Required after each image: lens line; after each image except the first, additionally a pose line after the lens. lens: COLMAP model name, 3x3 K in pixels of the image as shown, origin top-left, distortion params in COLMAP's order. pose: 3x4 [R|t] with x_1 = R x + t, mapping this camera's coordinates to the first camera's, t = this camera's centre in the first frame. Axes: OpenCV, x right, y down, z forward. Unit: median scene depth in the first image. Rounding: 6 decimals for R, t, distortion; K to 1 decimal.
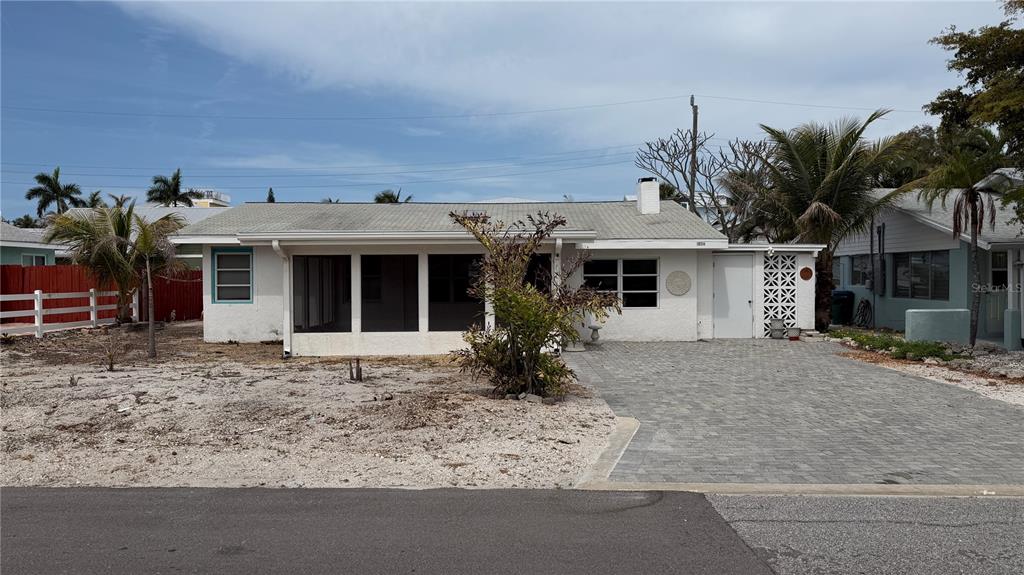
lens RADIAL K [[708.6, 0, 511.0], [0, 708.6, 292.8], [0, 0, 1]] dist [0.042649, -0.001110]
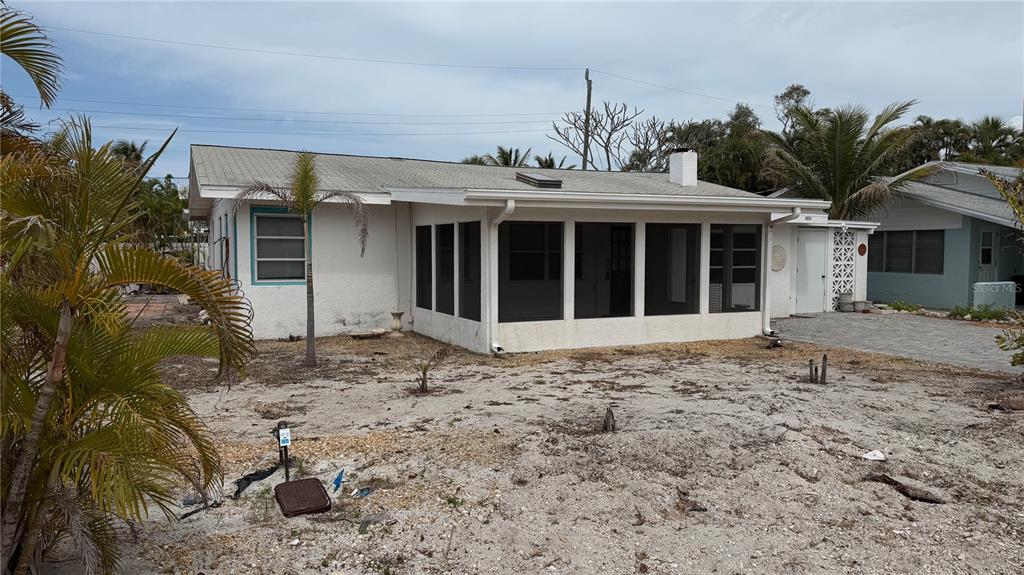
lens RADIAL K [[708.6, 0, 512.2], [0, 708.6, 283.2], [0, 0, 1]] dist [0.042649, -0.001110]
pose [[0.905355, -0.011913, 0.424488, -0.506013], [0.001705, 0.999700, 0.024418, -0.003728], [-0.424651, -0.021383, 0.905104, 0.258980]]
